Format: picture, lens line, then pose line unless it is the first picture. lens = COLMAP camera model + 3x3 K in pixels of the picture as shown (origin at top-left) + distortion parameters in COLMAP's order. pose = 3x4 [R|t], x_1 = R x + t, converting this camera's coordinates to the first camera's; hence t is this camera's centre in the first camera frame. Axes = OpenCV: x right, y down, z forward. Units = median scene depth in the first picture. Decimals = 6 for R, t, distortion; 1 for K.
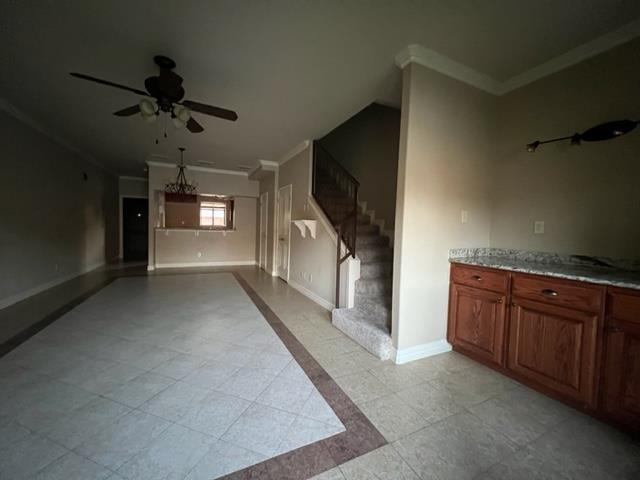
lens RADIAL K [[256.1, 0, 319.3], [0, 256.1, 240.6], [0, 0, 1]] dist [-0.003548, 0.000028]
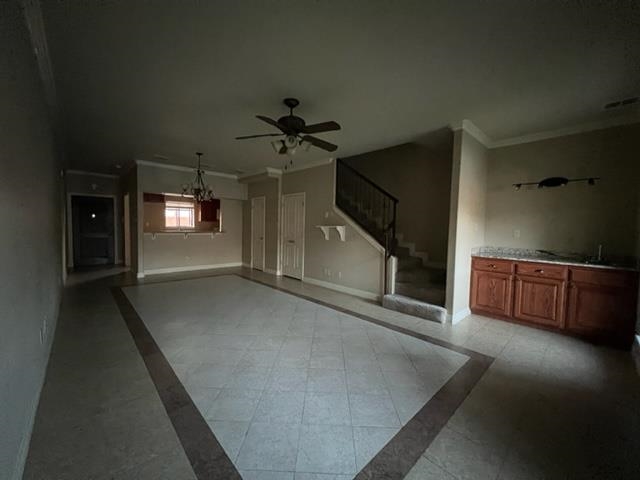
lens RADIAL K [[256.1, 0, 321.3], [0, 256.1, 238.6], [0, 0, 1]] dist [-0.003548, 0.000028]
pose [[0.952698, -0.022105, 0.303113, -0.842682], [0.020050, 0.999750, 0.009891, -0.059259], [-0.303256, -0.003346, 0.952903, -0.204219]]
